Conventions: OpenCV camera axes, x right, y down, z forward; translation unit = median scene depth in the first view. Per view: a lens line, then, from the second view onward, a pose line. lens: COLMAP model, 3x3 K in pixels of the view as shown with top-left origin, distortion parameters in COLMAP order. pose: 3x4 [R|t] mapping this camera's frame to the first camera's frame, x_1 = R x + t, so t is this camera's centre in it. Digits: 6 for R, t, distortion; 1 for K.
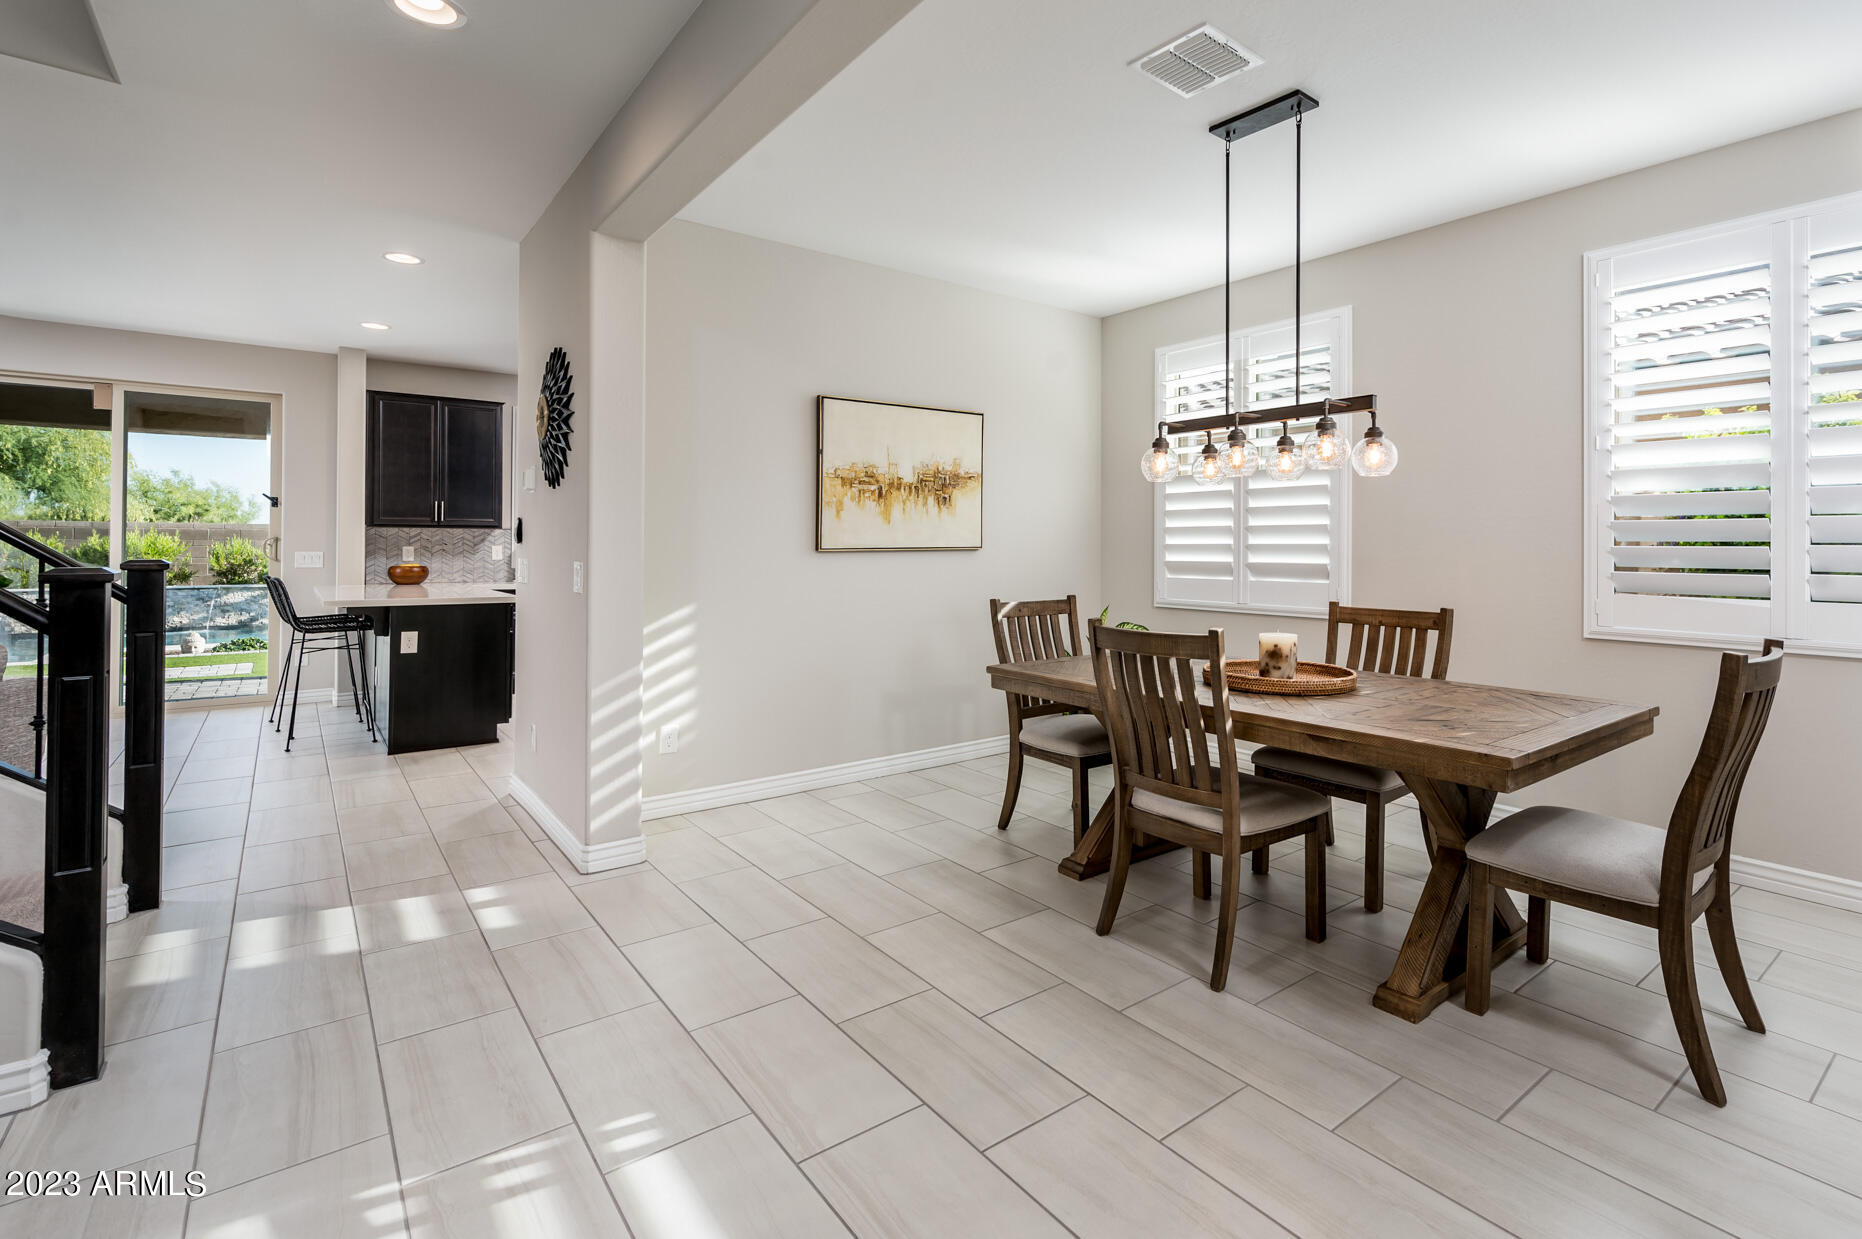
lens RADIAL K [[886.4, 0, 983.0], [0, 886.4, 547.0], [0, 0, 1]] dist [-0.002337, 0.001210]
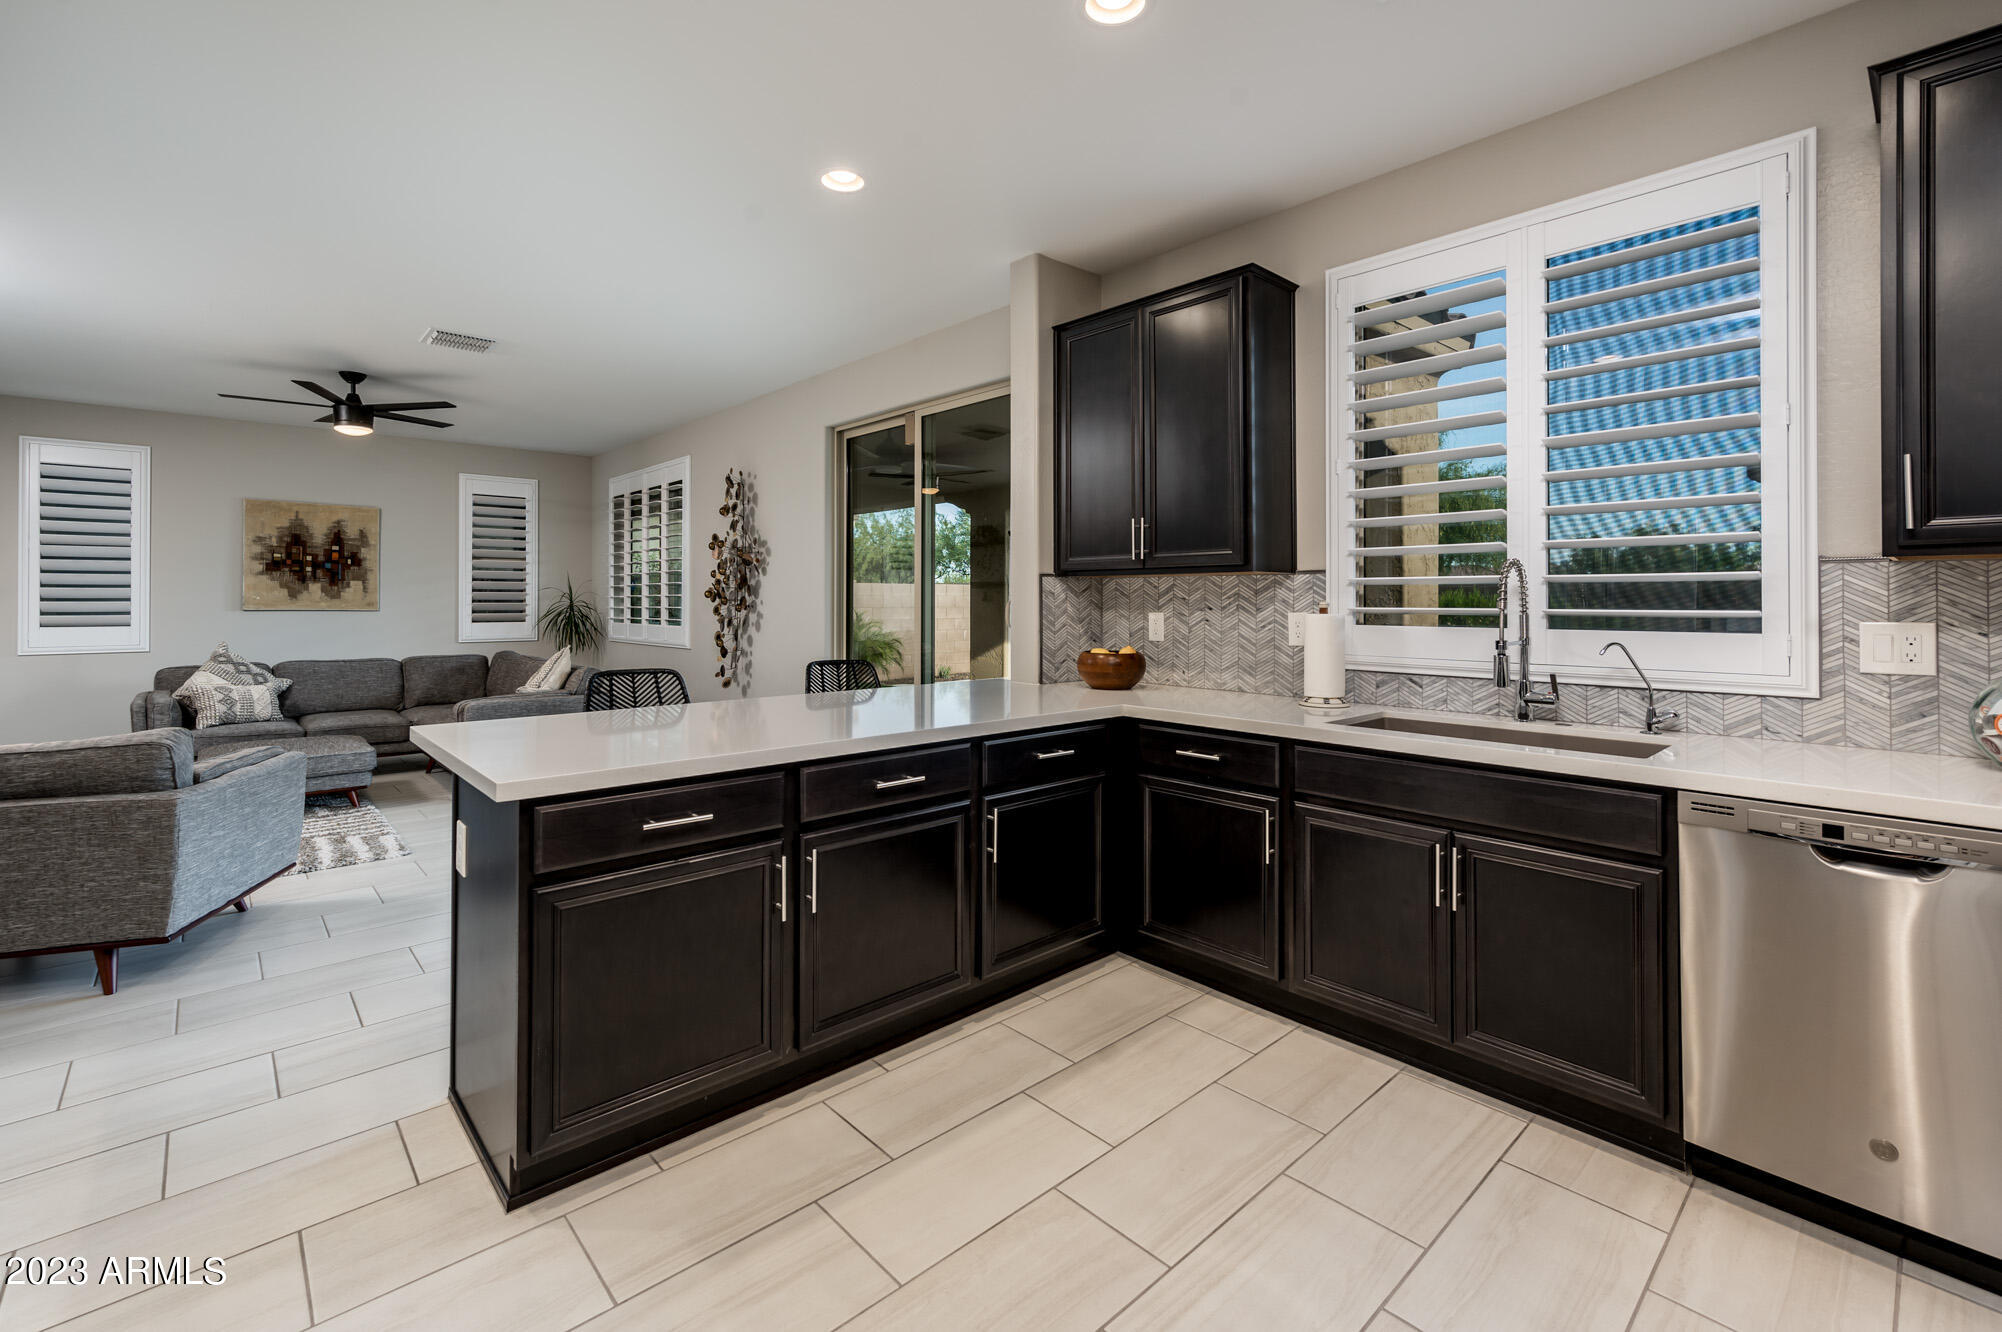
lens RADIAL K [[865.7, 0, 991.2], [0, 865.7, 588.3], [0, 0, 1]] dist [0.001912, 0.001663]
pose [[0.071137, -0.015152, -0.997351, -0.297354], [-0.000729, 0.999884, -0.015242, -0.013275], [0.997466, 0.001811, 0.071117, 1.676506]]
